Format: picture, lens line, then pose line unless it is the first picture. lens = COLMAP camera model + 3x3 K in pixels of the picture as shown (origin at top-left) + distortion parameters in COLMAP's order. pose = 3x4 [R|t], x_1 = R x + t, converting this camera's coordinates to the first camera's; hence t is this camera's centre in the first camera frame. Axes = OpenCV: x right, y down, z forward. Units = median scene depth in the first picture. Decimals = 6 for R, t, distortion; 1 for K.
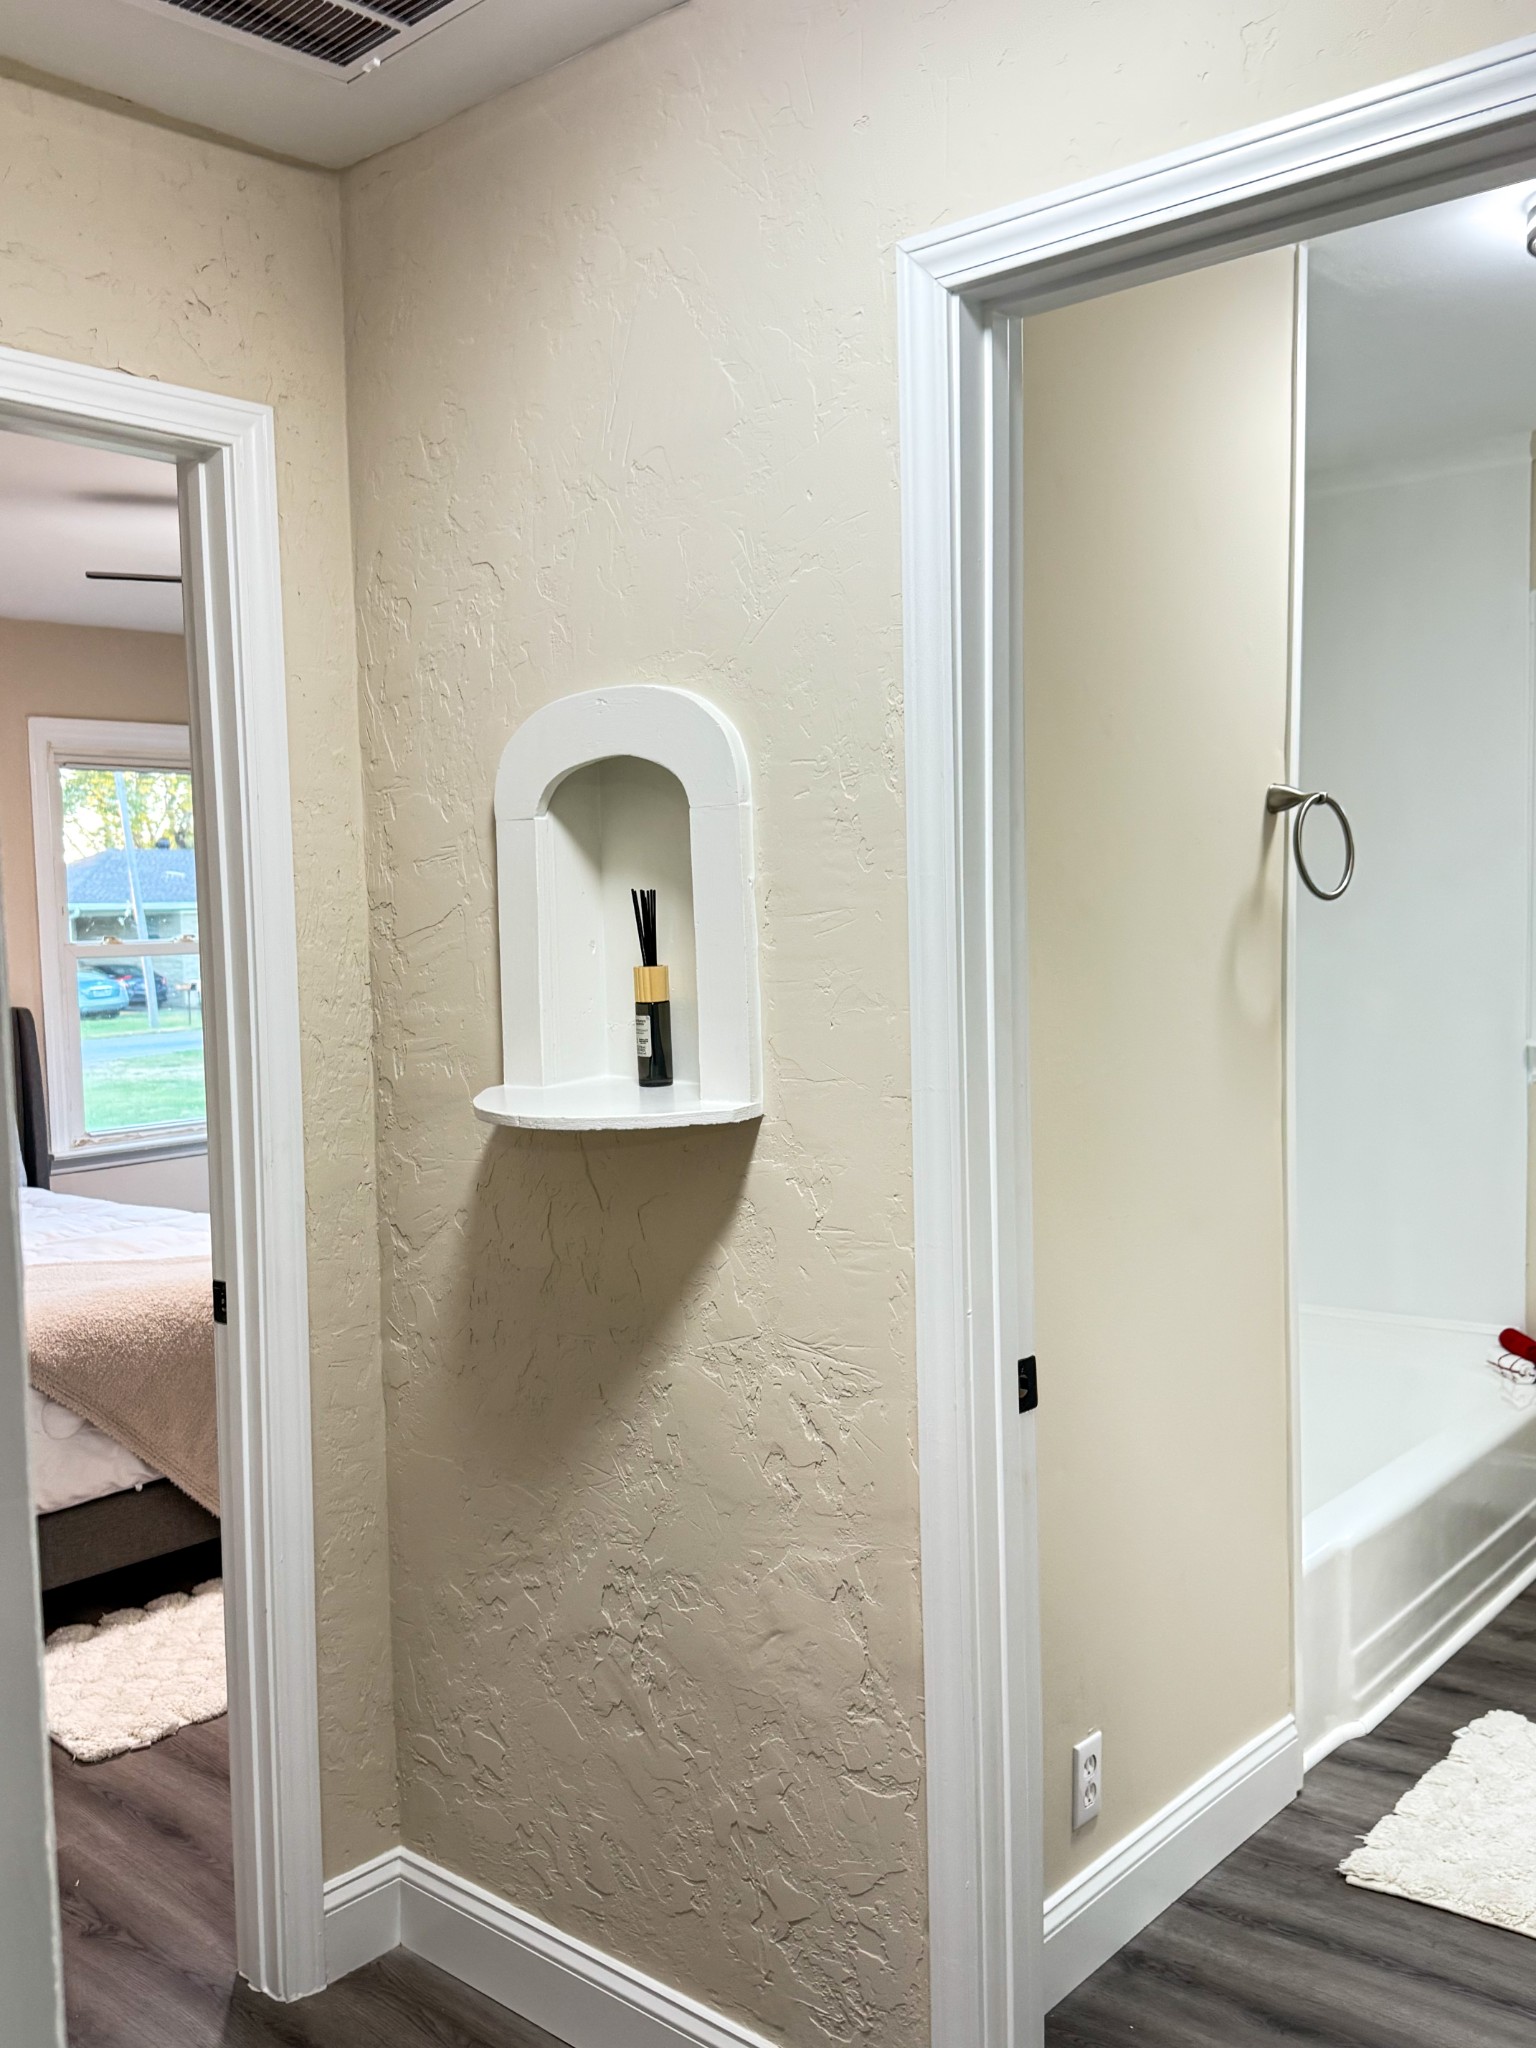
lens RADIAL K [[1753.5, 0, 770.1], [0, 1753.5, 1027.3], [0, 0, 1]] dist [0.003973, -0.056827]
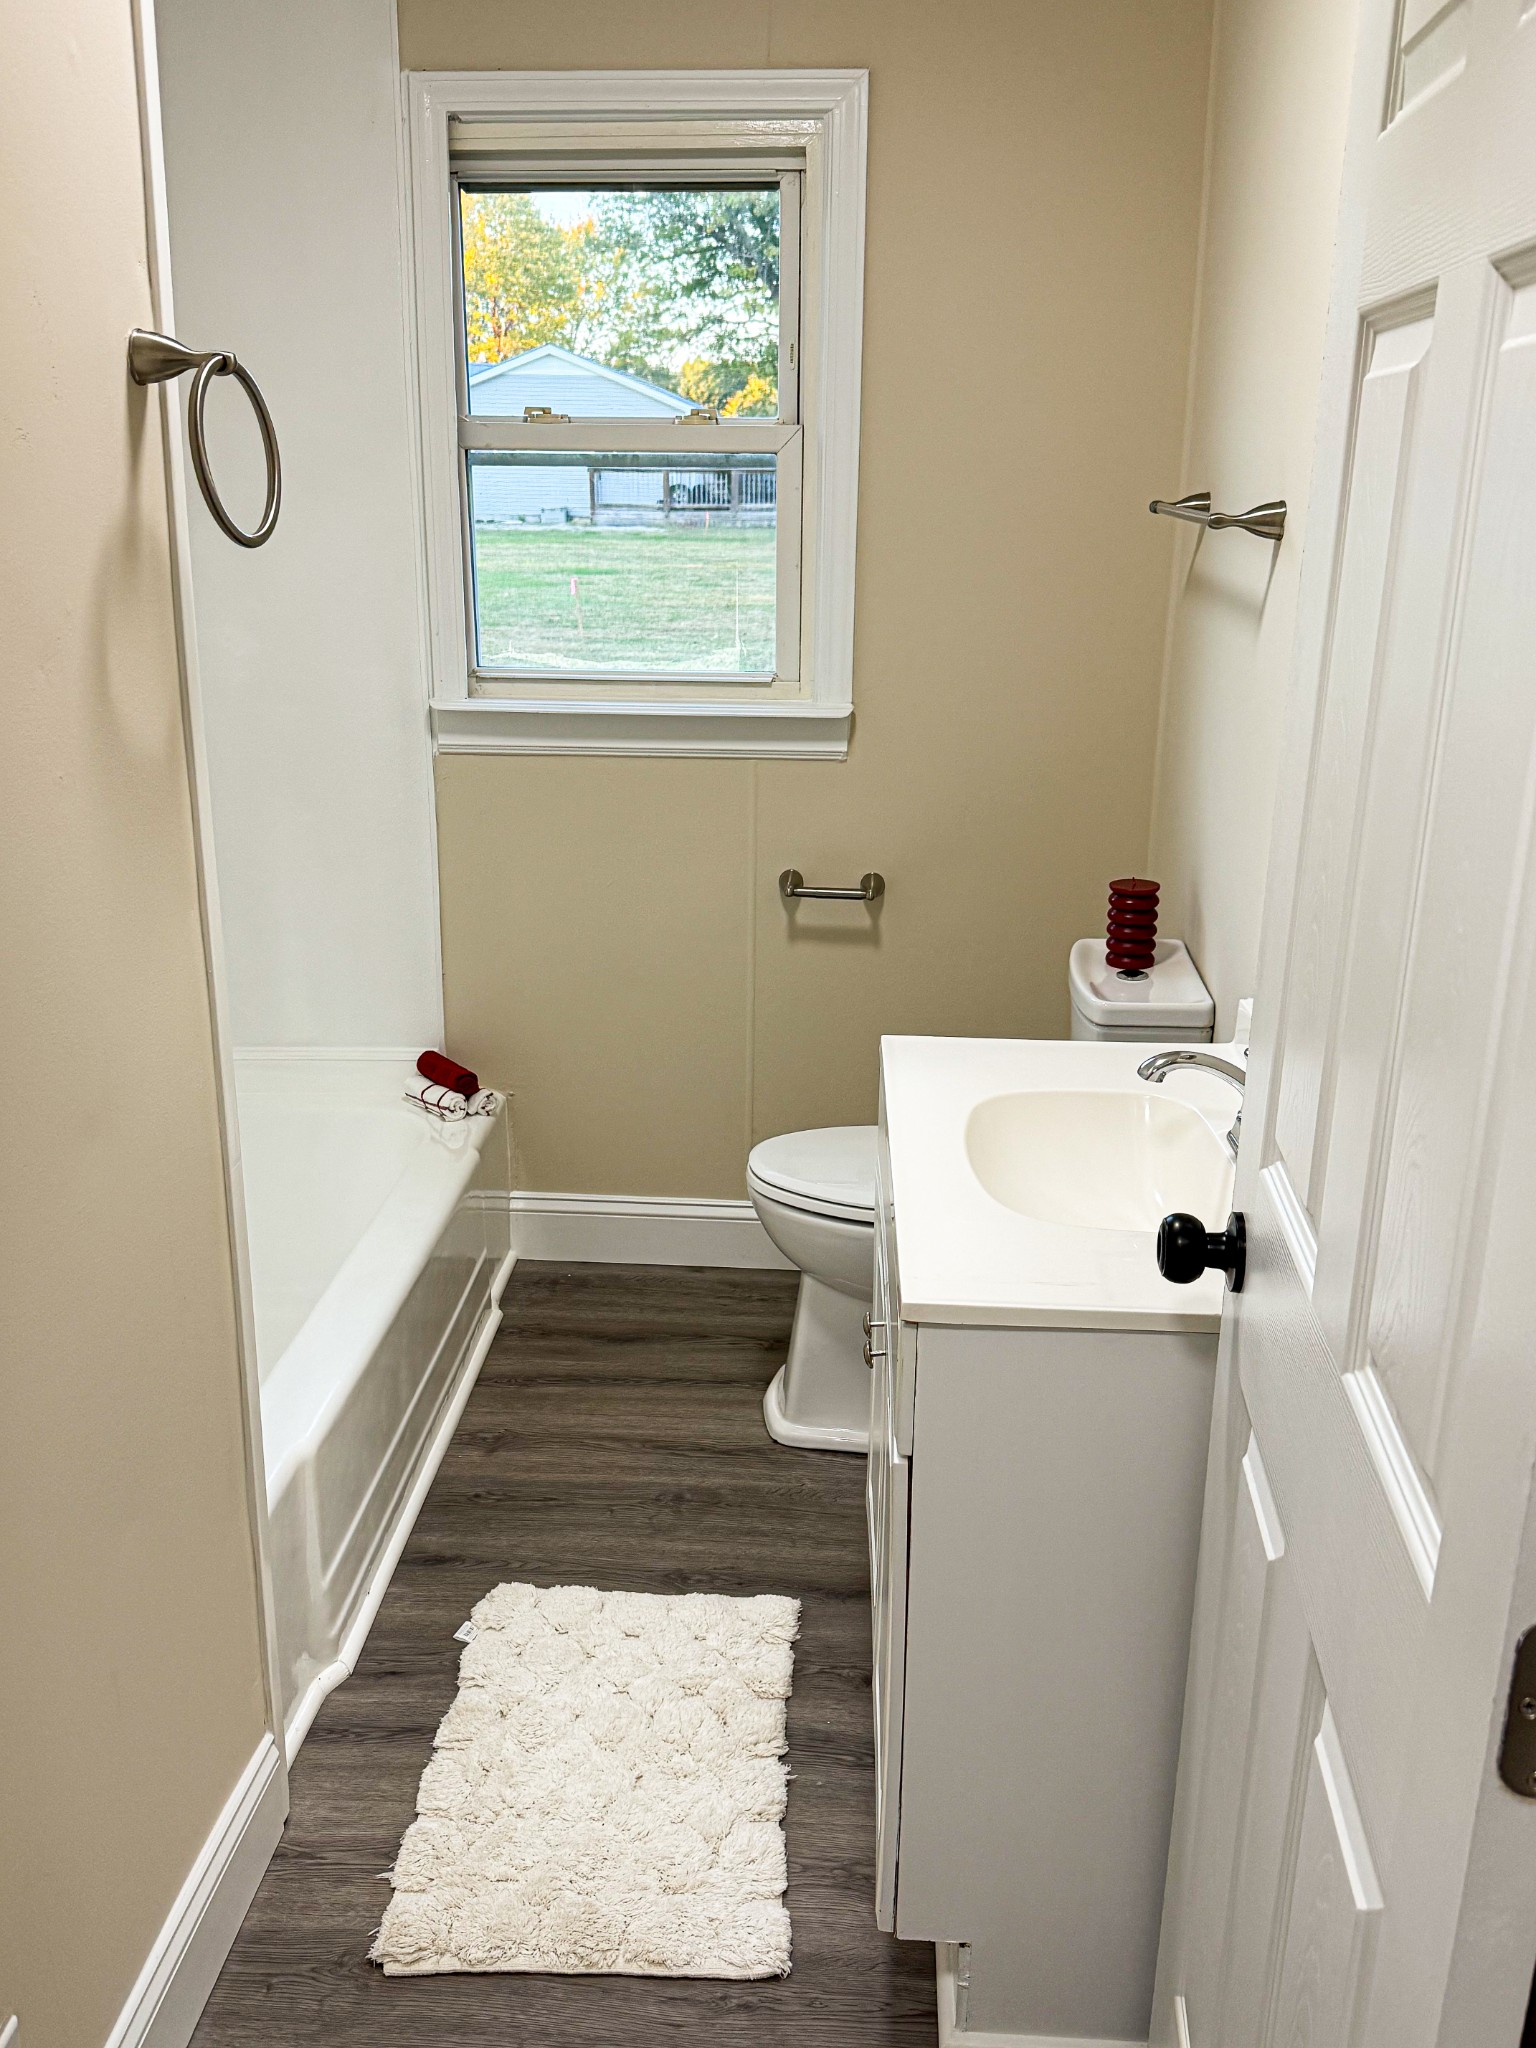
lens RADIAL K [[1753.5, 0, 775.3], [0, 1753.5, 1015.3], [0, 0, 1]] dist [0.003973, -0.056827]
pose [[0.783215, -0.141137, 0.605520, 0.072896], [-0.000356, 0.973793, 0.227436, -0.050466], [-0.621751, -0.178347, 0.762639, 0.392277]]
